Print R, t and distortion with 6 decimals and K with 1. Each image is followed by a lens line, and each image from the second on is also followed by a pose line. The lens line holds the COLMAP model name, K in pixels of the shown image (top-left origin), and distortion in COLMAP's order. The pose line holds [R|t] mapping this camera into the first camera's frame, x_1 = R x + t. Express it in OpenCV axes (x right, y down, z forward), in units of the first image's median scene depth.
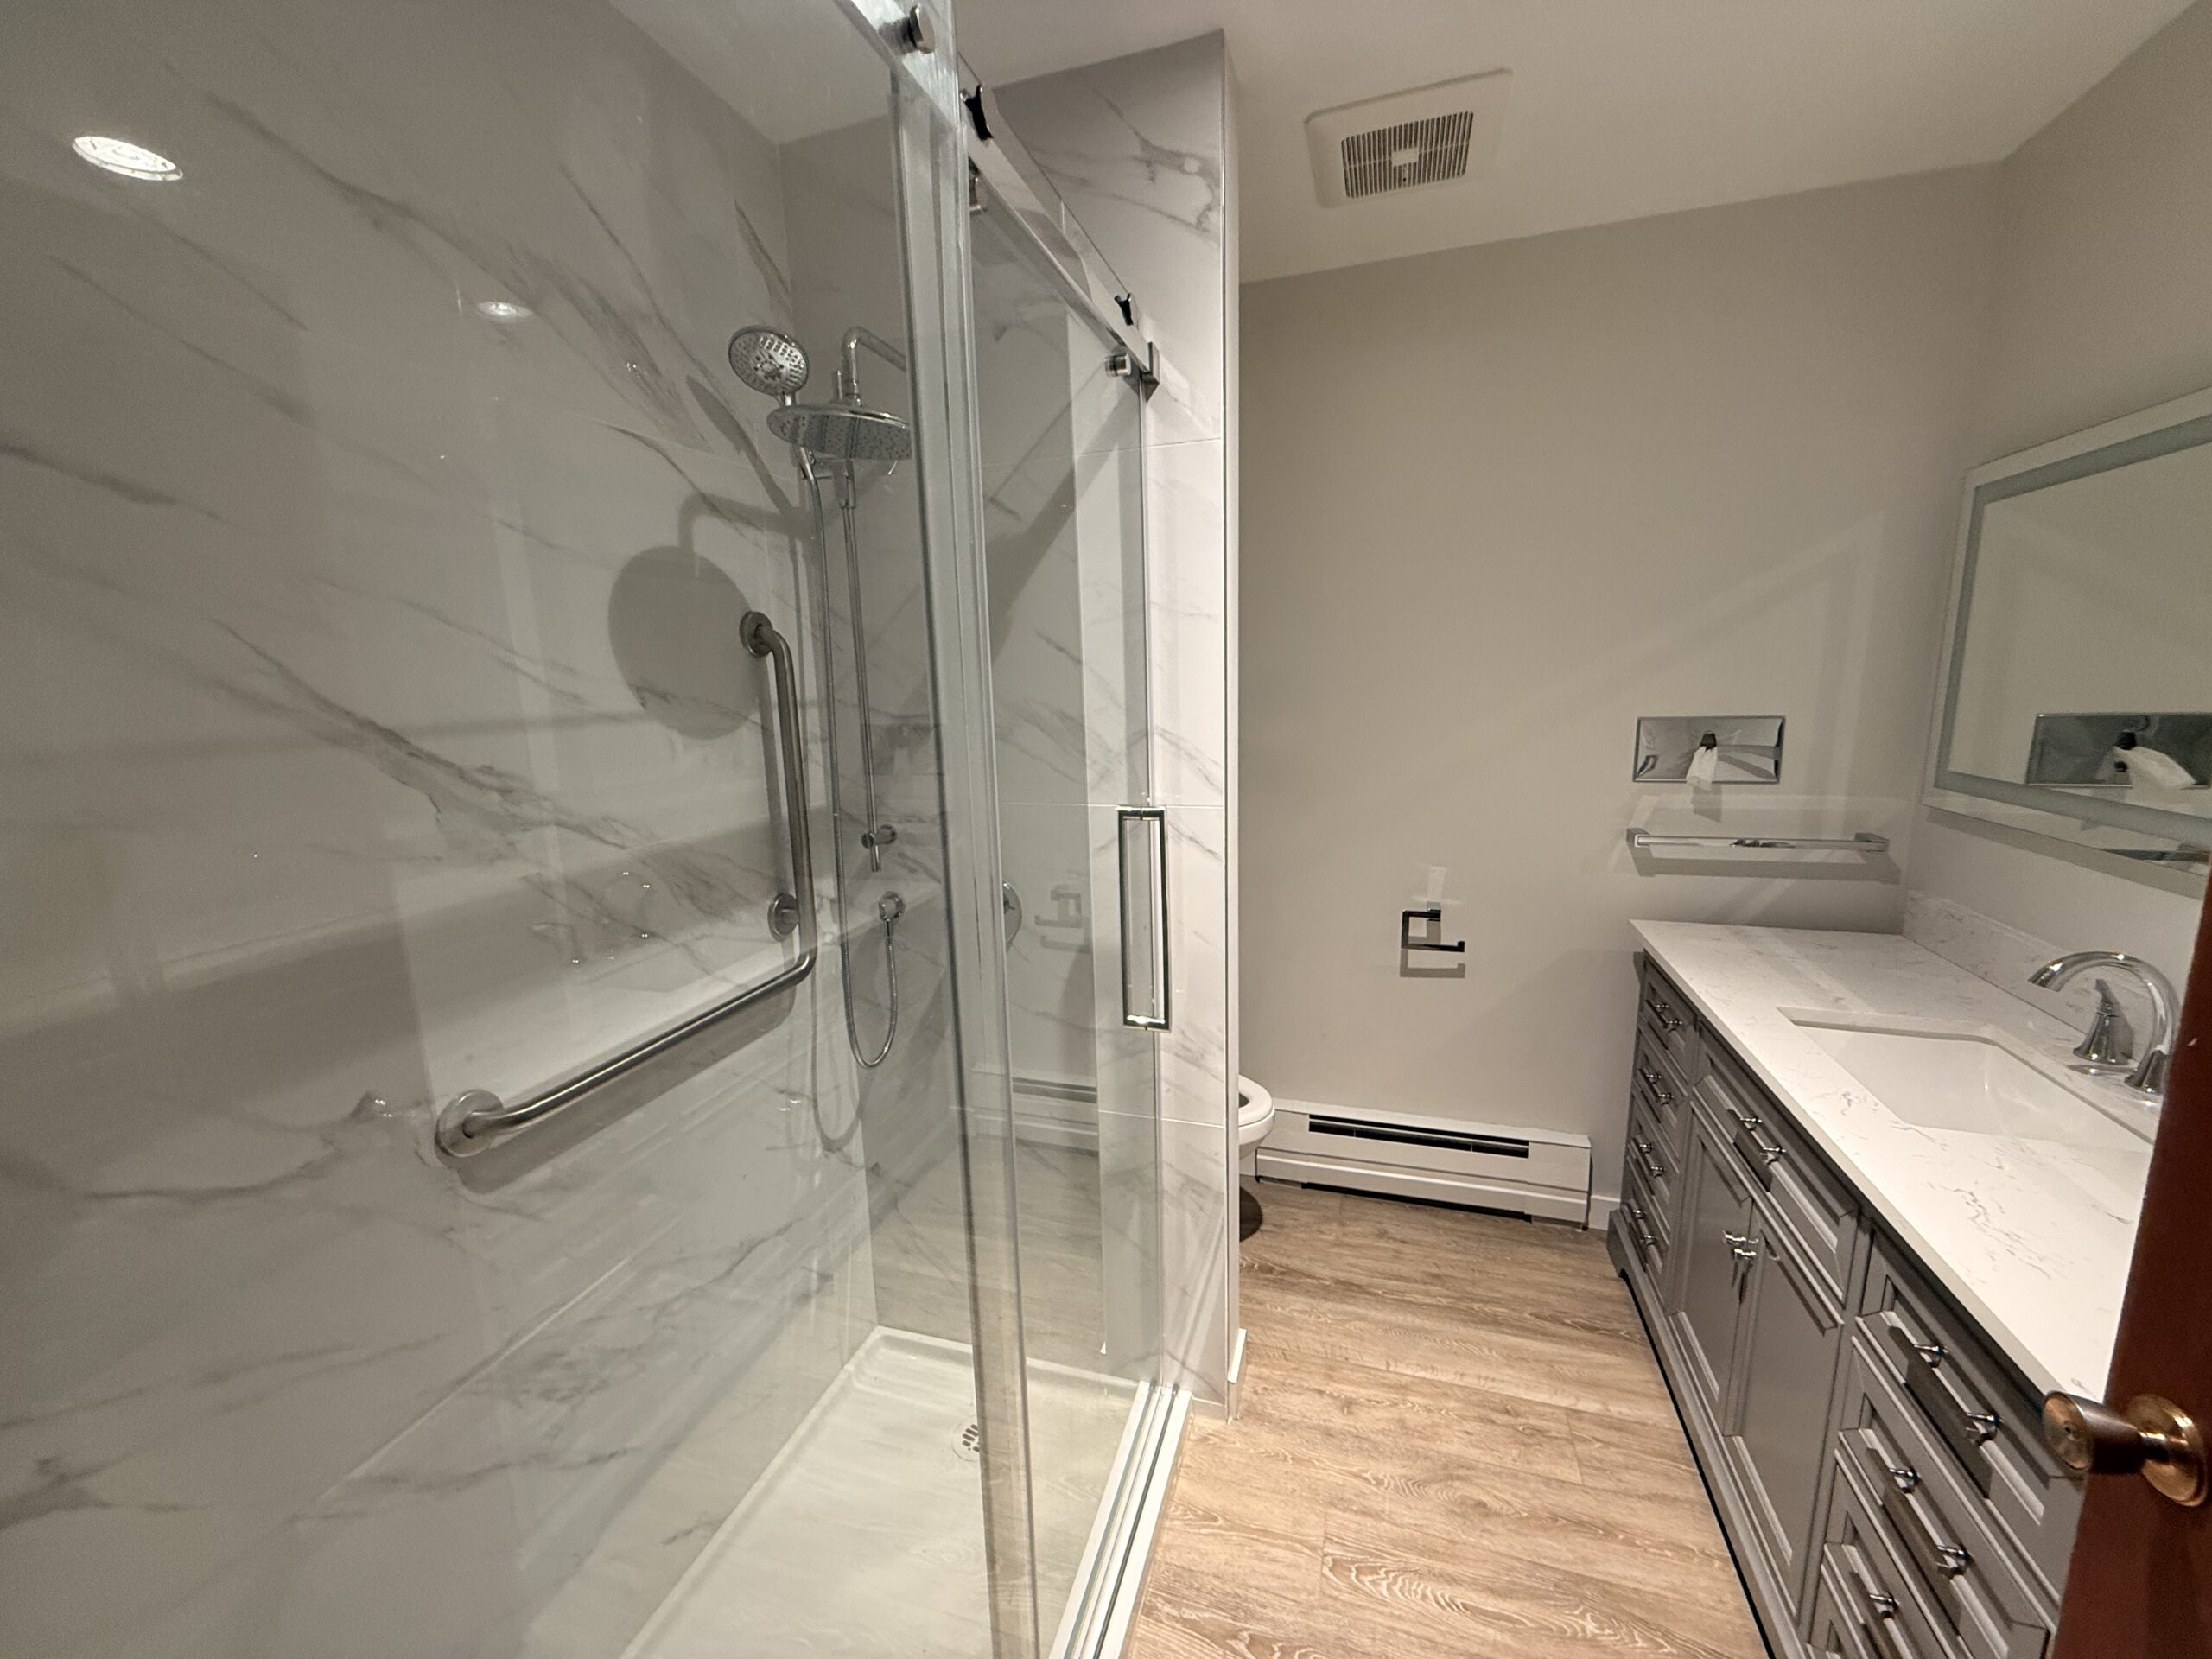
lens RADIAL K [[875.0, 0, 1097.3], [0, 875.0, 830.6], [0, 0, 1]] dist [0.001671, -0.000876]
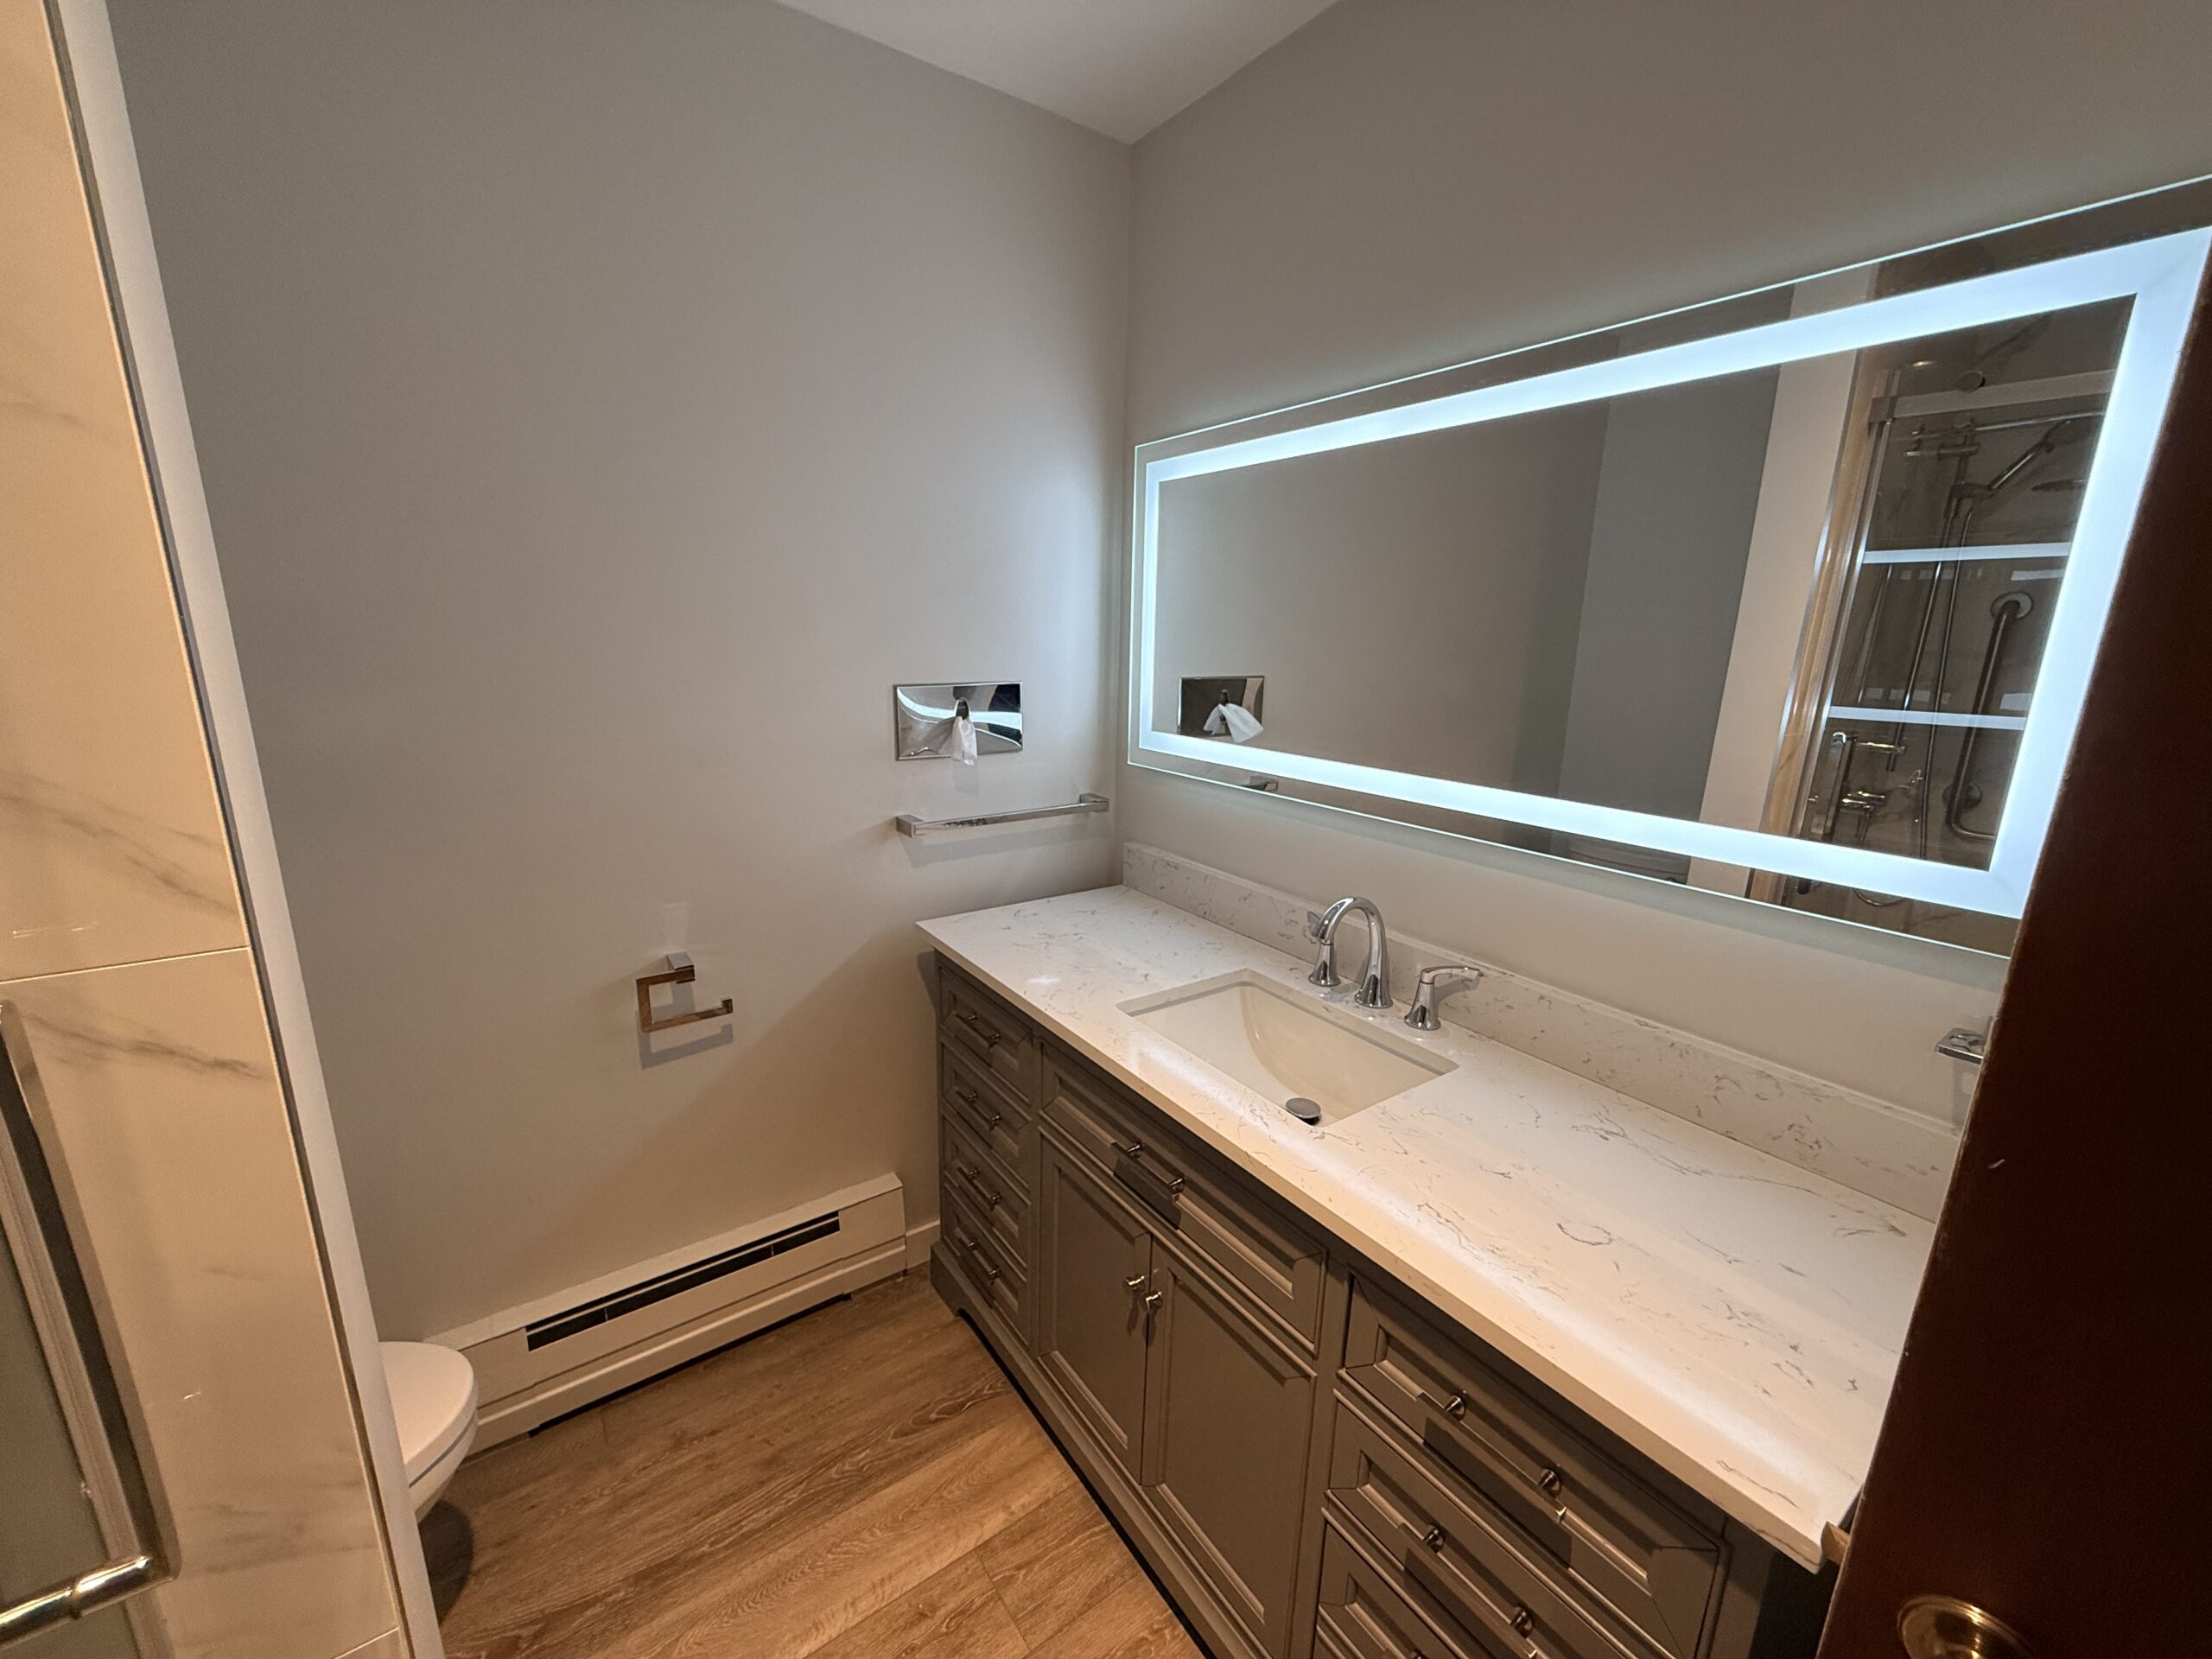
lens RADIAL K [[875.0, 0, 1094.2], [0, 875.0, 830.5], [0, 0, 1]] dist [0.001671, -0.000876]
pose [[0.595735, -0.148027, 0.789422, 0.061961], [0.107633, 0.988718, 0.104172, -0.069742], [-0.795936, 0.022909, 0.604947, 0.417032]]
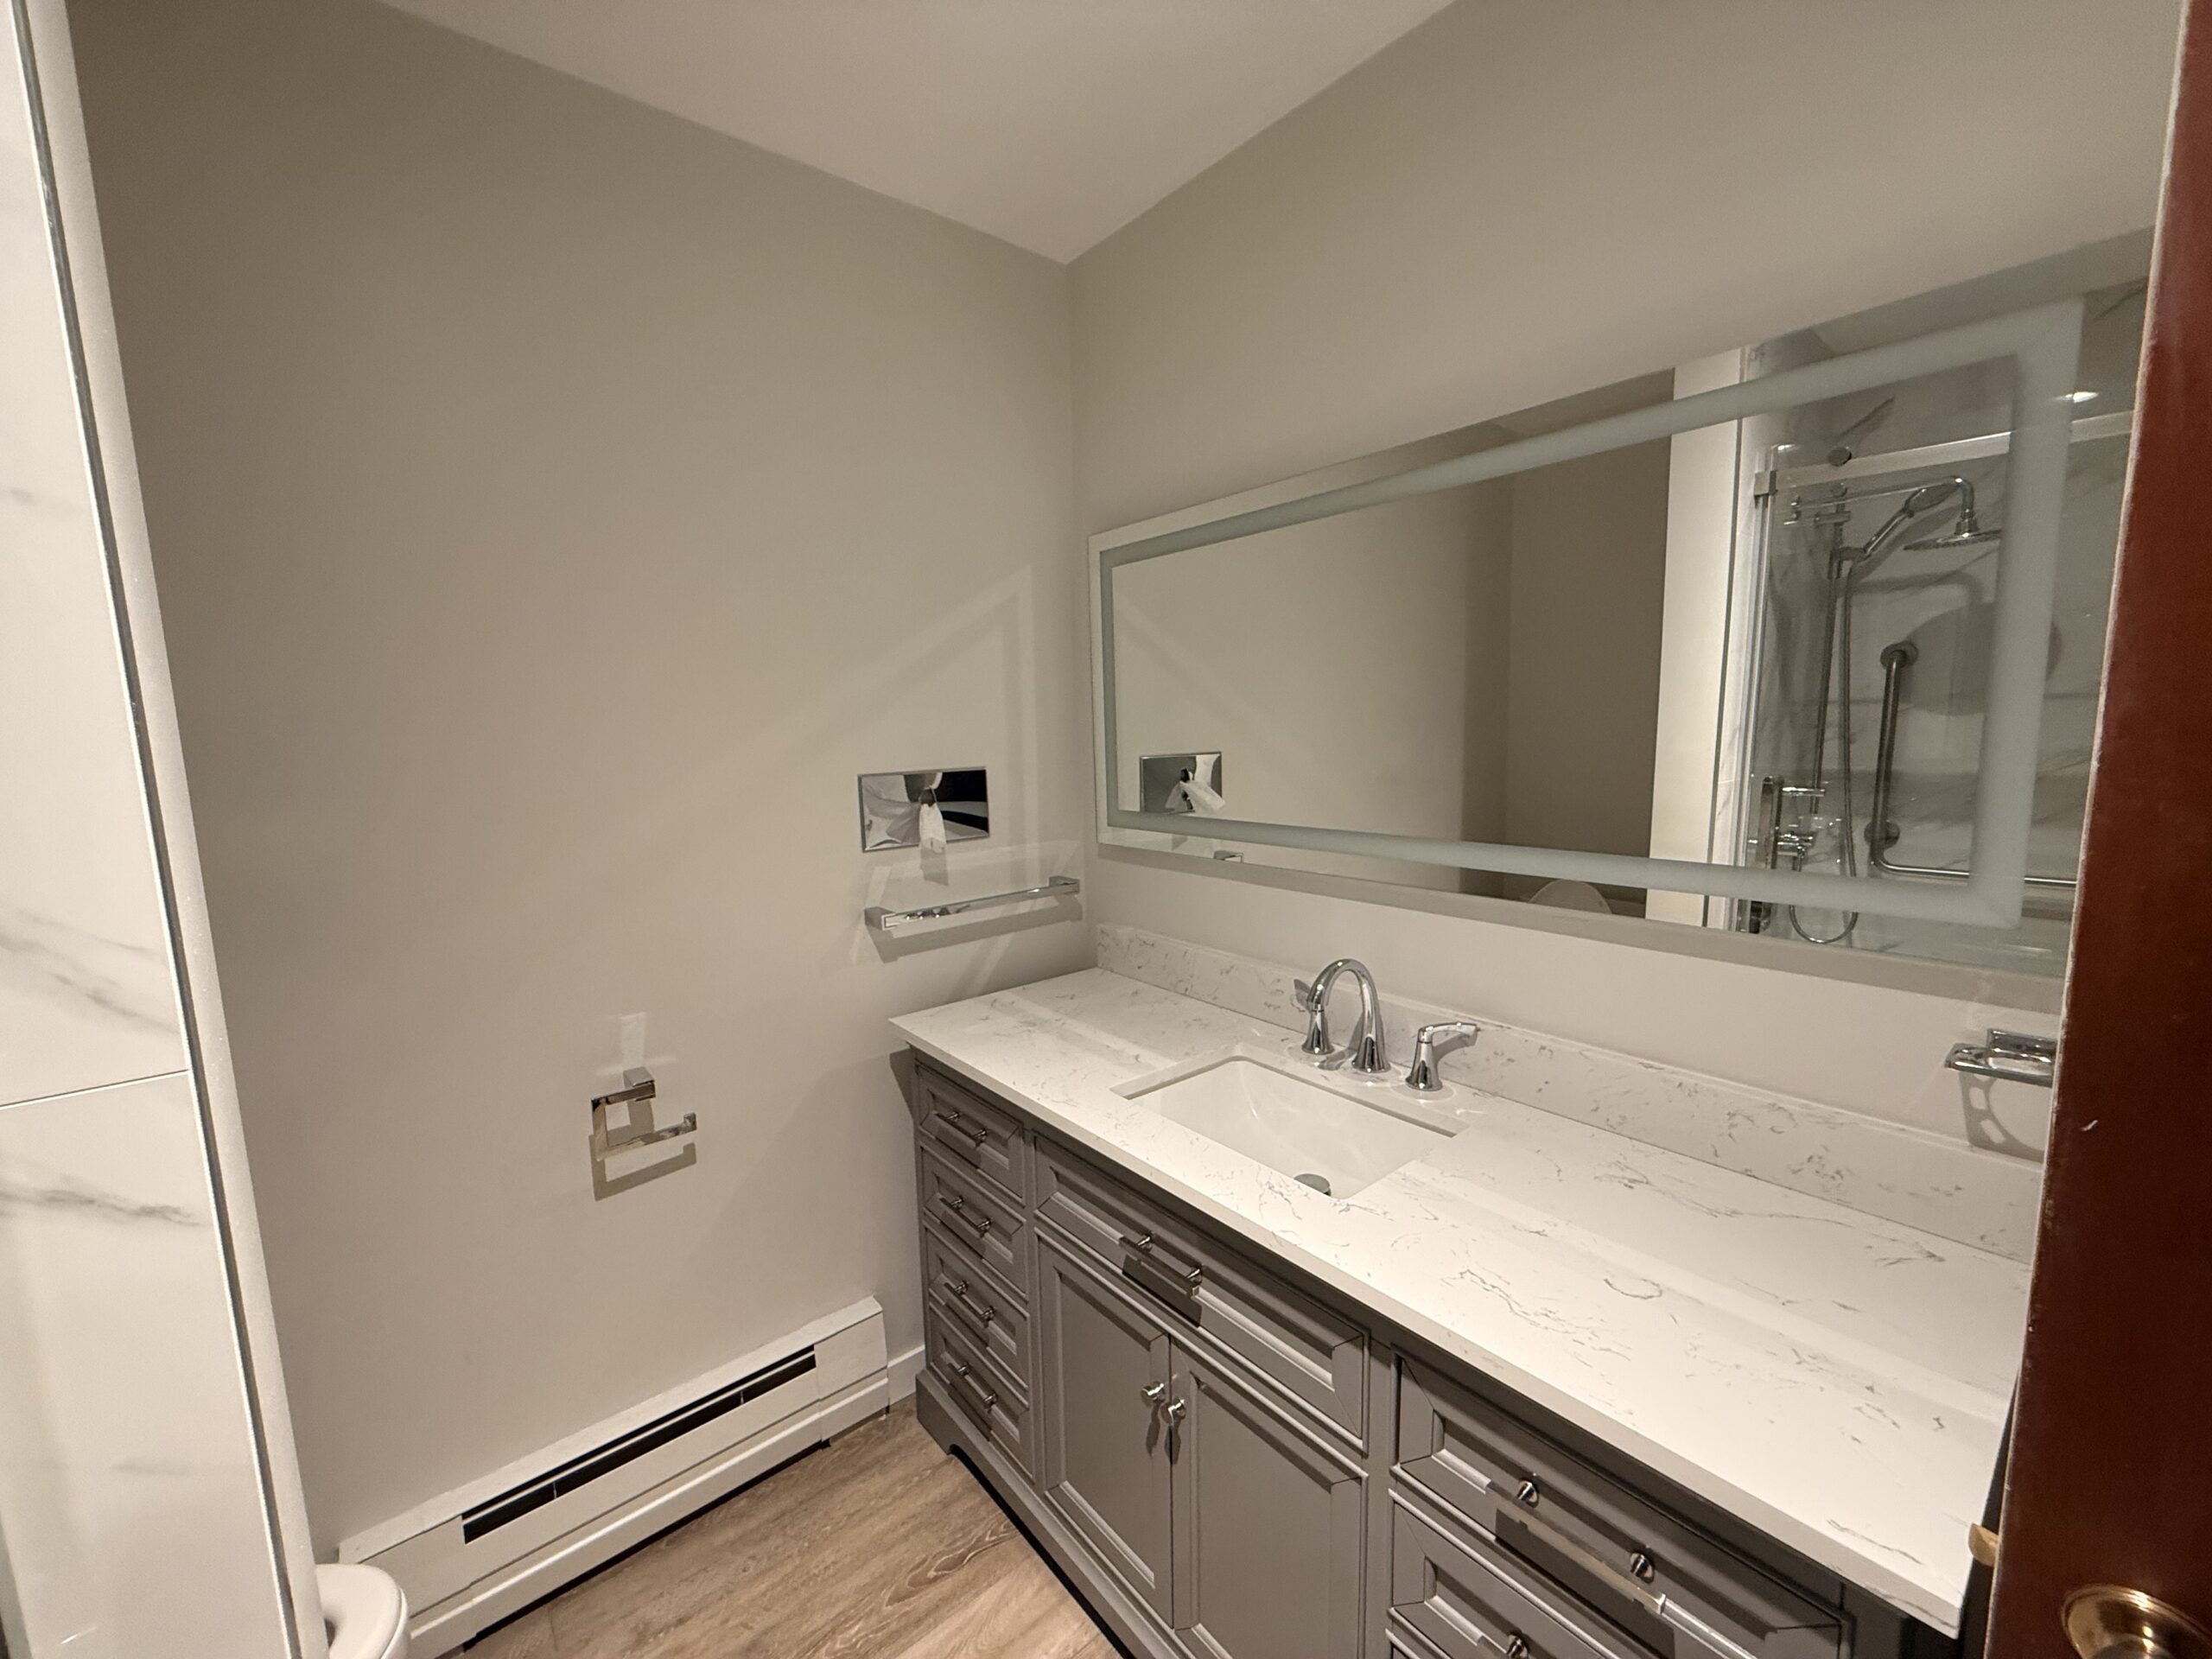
lens RADIAL K [[875.0, 0, 1093.1], [0, 875.0, 832.3], [0, 0, 1]] dist [0.001671, -0.000876]
pose [[0.535932, -0.095626, 0.838828, 0.050262], [0.160732, 0.986949, 0.009820, -0.058590], [-0.828820, 0.129564, 0.544308, 0.455883]]
